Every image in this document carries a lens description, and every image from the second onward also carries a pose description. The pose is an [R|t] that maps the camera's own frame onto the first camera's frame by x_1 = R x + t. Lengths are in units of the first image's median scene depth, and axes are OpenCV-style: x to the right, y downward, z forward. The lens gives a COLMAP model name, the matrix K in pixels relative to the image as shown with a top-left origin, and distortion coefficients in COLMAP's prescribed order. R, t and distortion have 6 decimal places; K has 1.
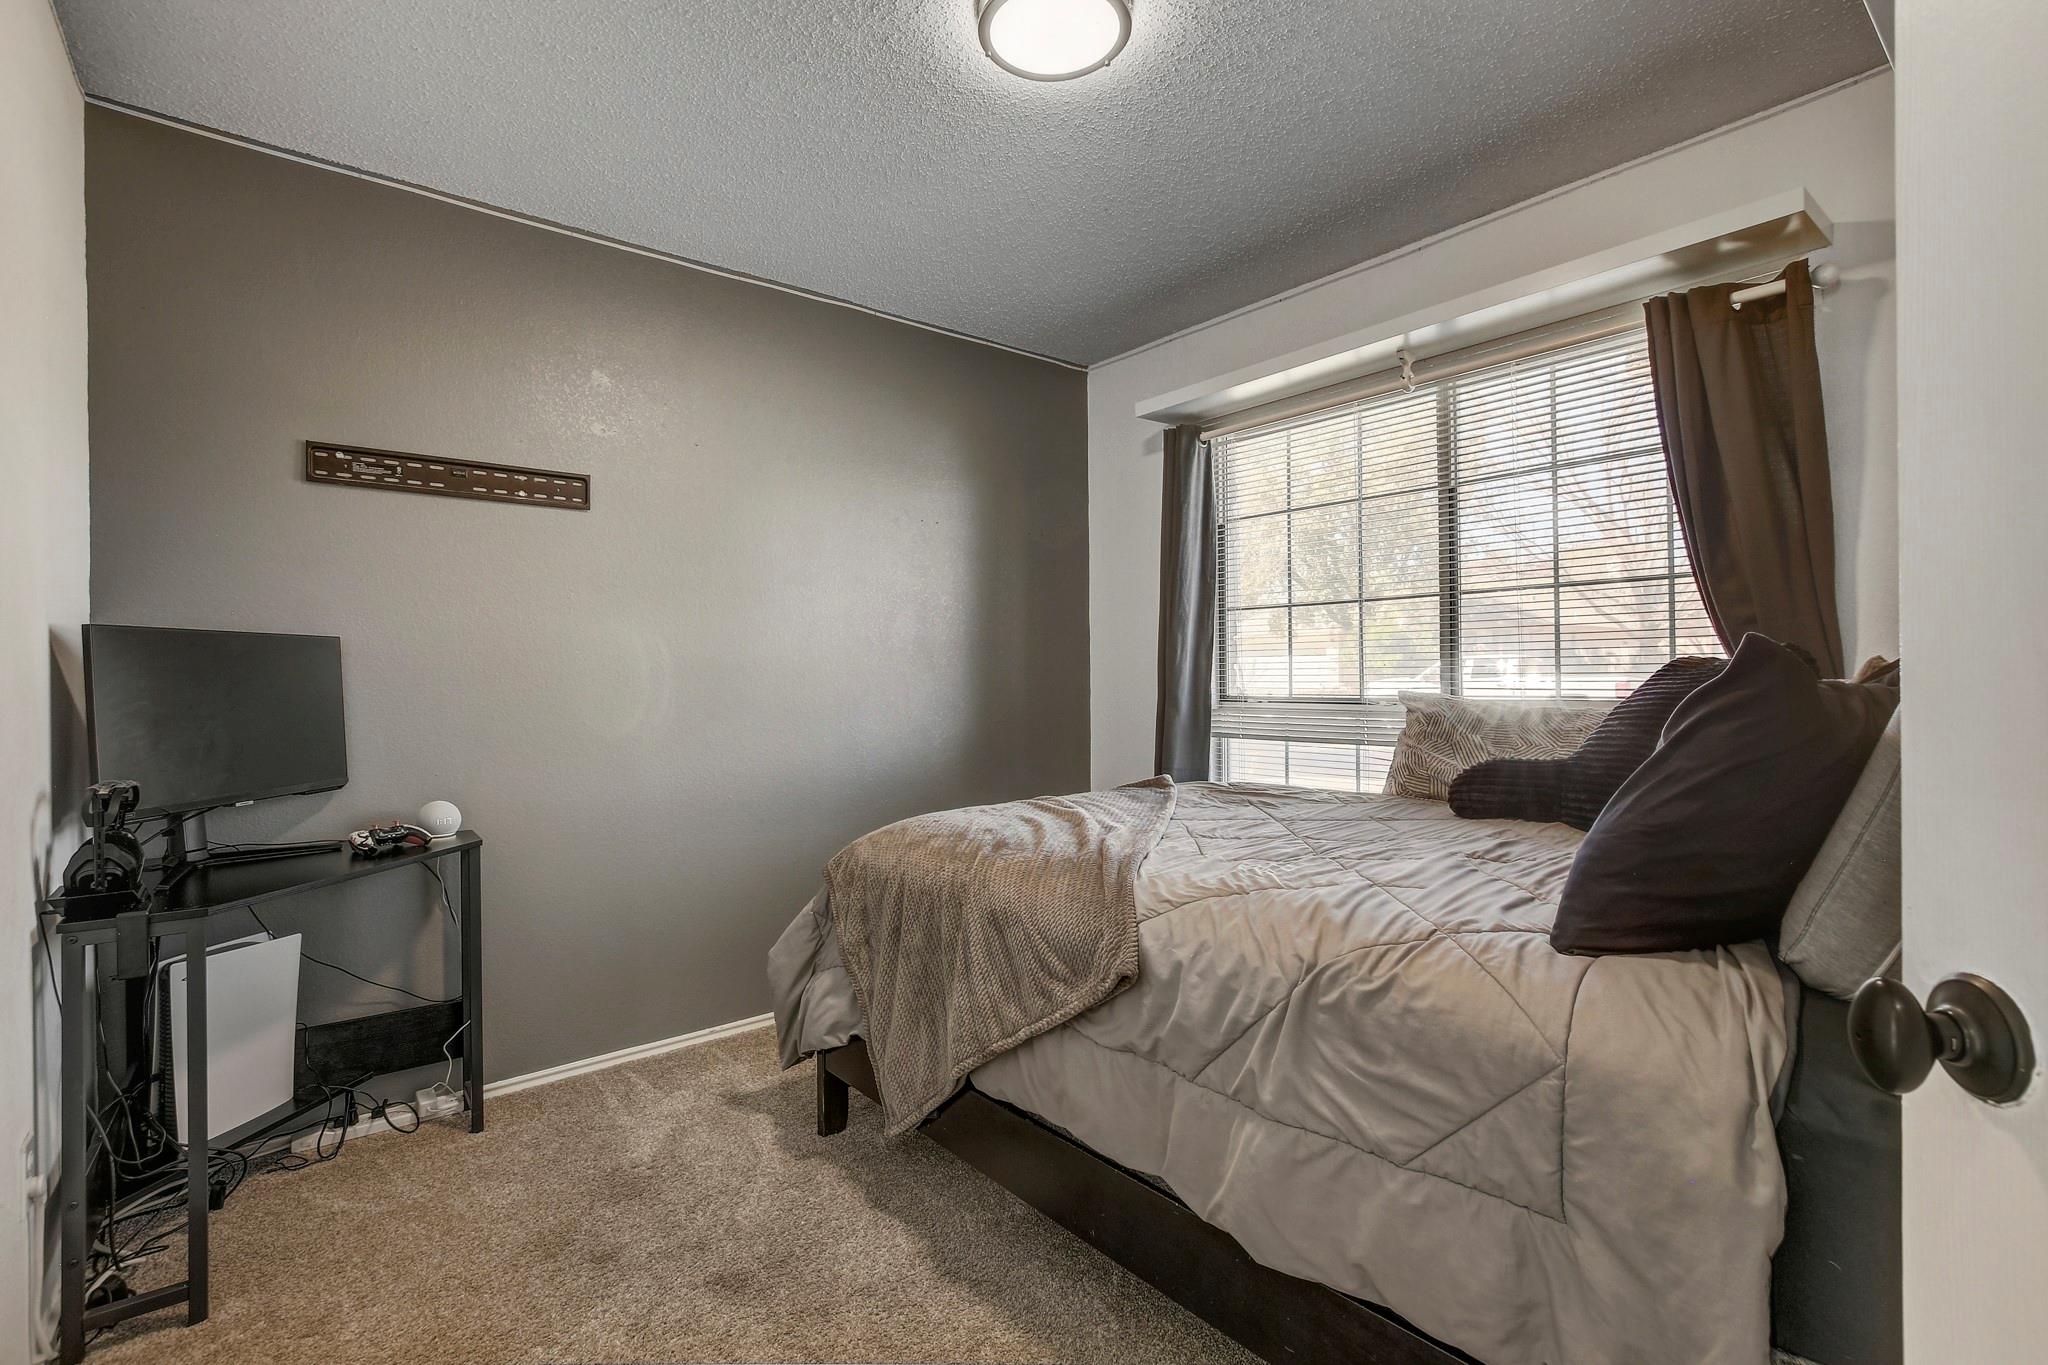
lens RADIAL K [[935.6, 0, 1024.6], [0, 935.6, 685.9], [0, 0, 1]] dist [-0.011435, 0.003832]
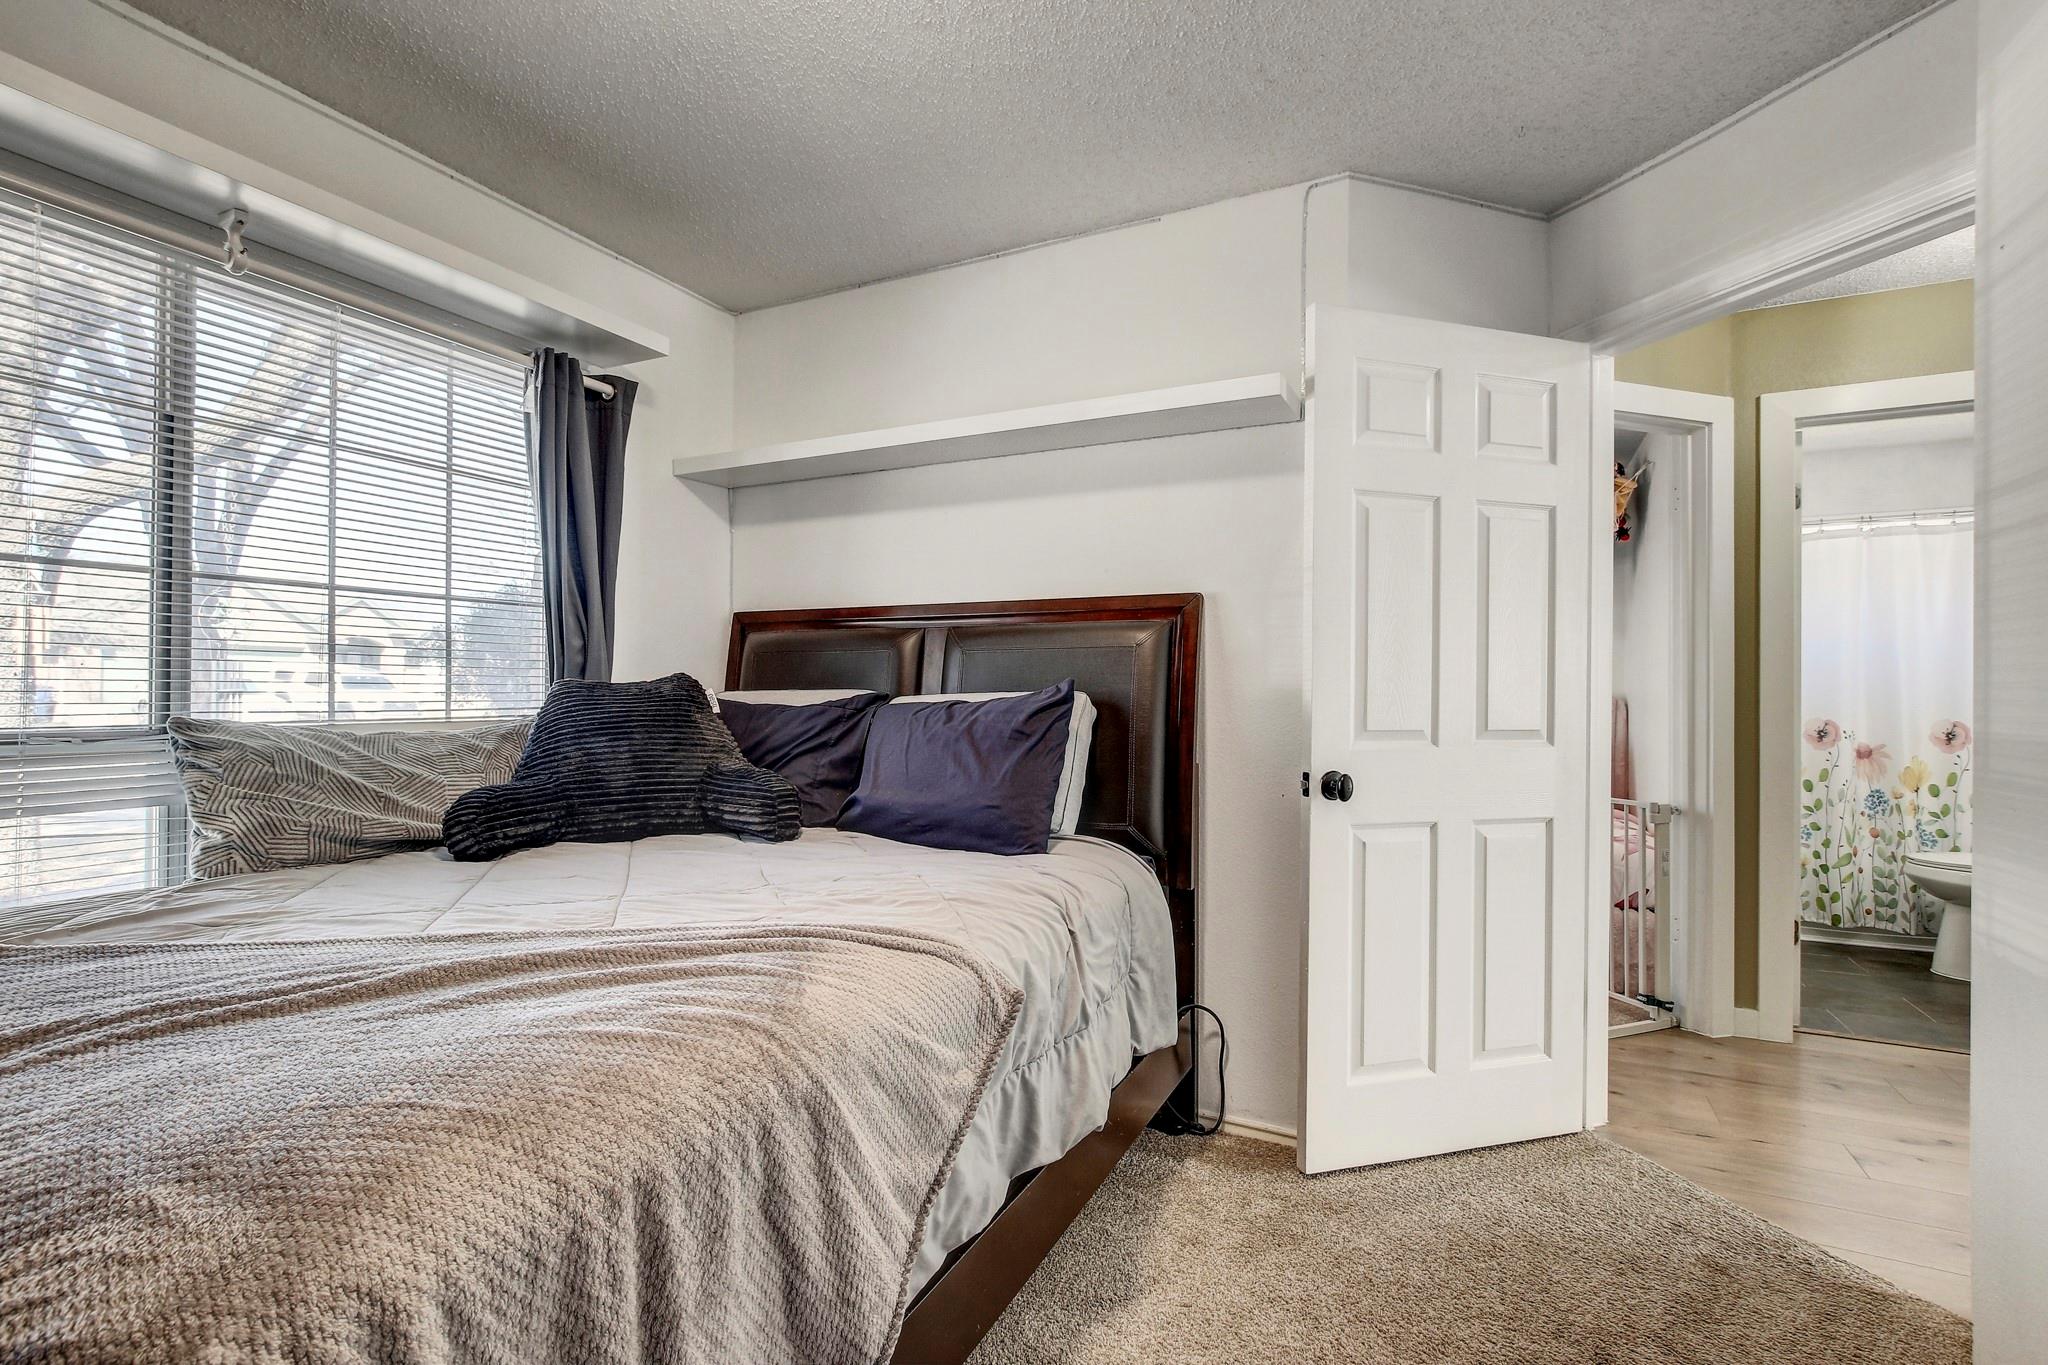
lens RADIAL K [[935.6, 0, 1026.7], [0, 935.6, 688.2], [0, 0, 1]] dist [-0.011435, 0.003832]
pose [[-0.414450, 0.005159, 0.910058, -0.493379], [-0.003330, 0.999969, -0.007185, -0.014261], [-0.910066, -0.006008, -0.414420, 0.860425]]
